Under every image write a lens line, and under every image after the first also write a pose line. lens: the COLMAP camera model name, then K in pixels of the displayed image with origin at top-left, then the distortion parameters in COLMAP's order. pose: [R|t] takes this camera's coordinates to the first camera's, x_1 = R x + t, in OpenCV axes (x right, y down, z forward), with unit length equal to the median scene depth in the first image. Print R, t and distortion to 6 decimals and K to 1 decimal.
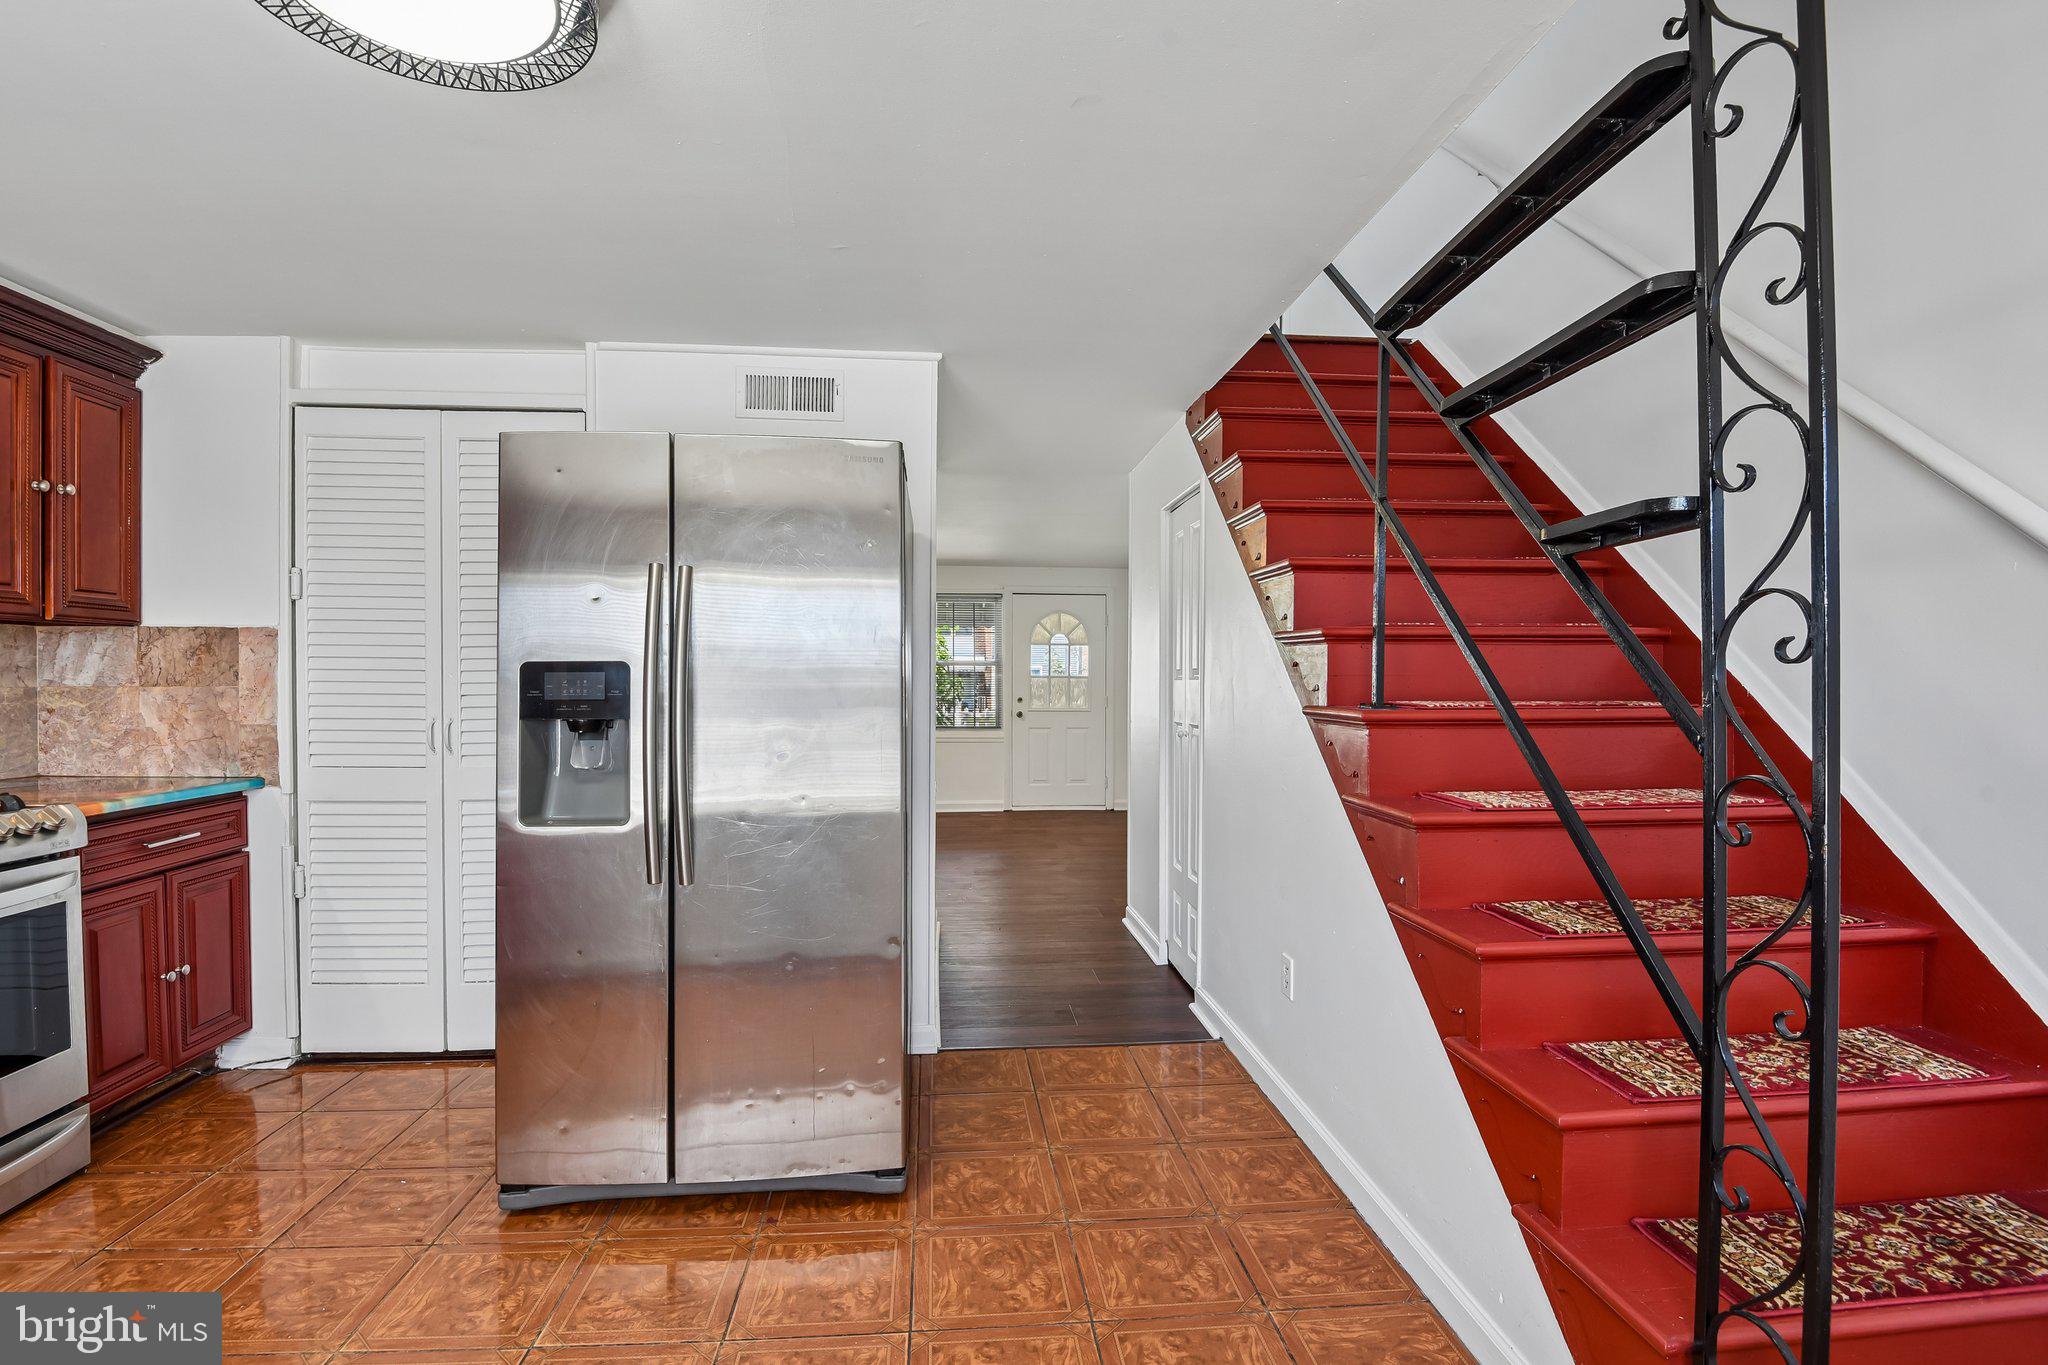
lens RADIAL K [[970.7, 0, 1029.2], [0, 970.7, 696.7], [0, 0, 1]] dist [0.022858, -0.024192]
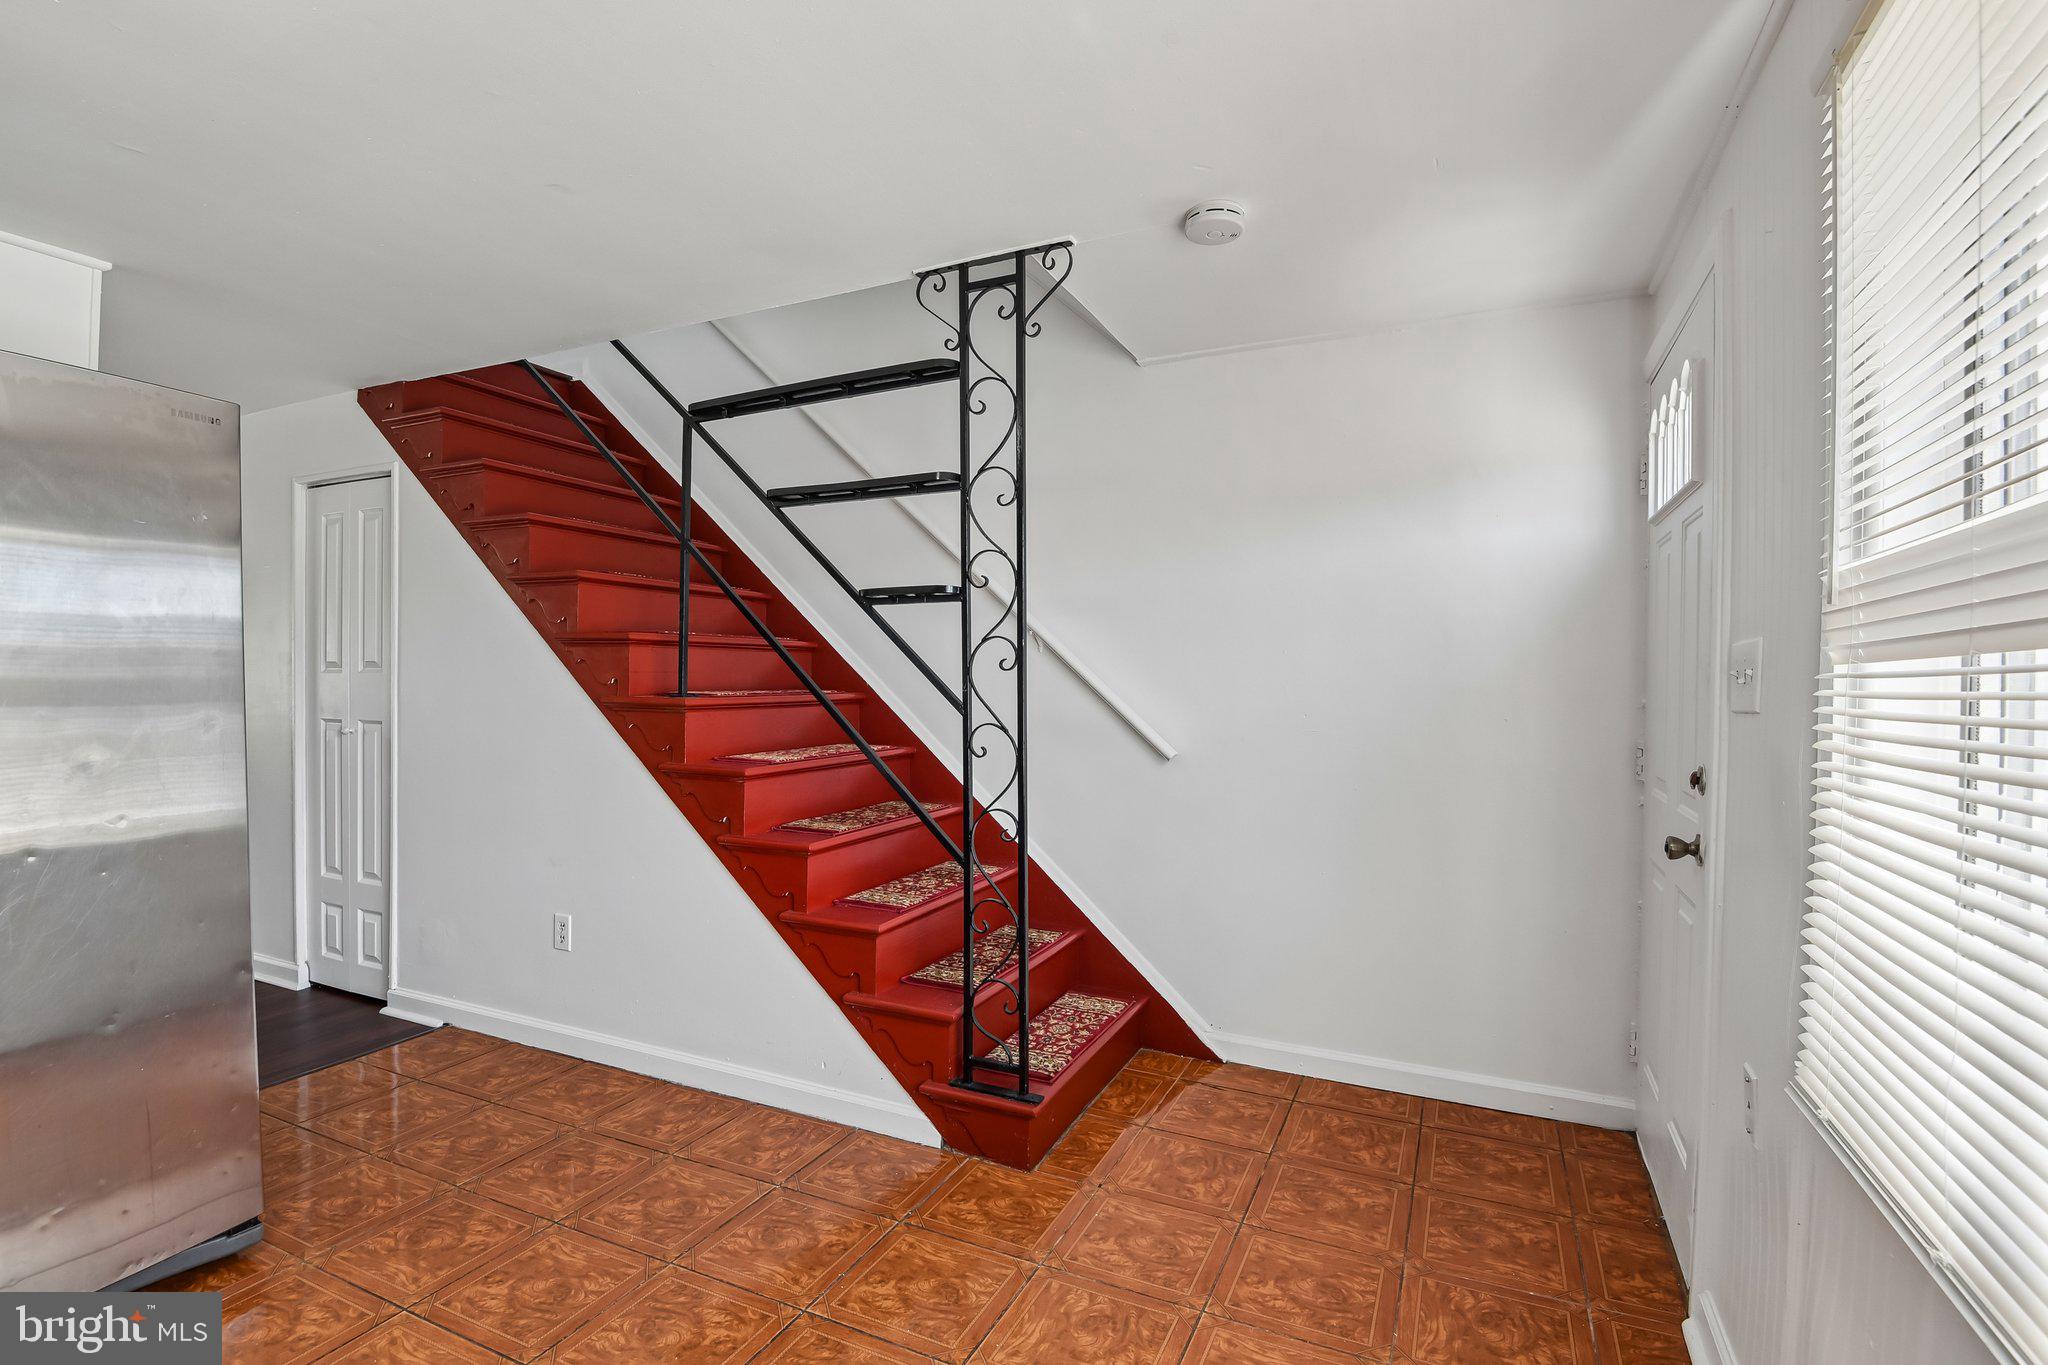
lens RADIAL K [[979.0, 0, 1024.0], [0, 979.0, 682.5], [0, 0, 1]] dist [0.022169, -0.016477]
pose [[0.505892, -0.001817, 0.862595, -0.619782], [0.006955, 0.999974, -0.001973, -0.002721], [-0.862569, 0.006997, 0.505891, -0.083254]]
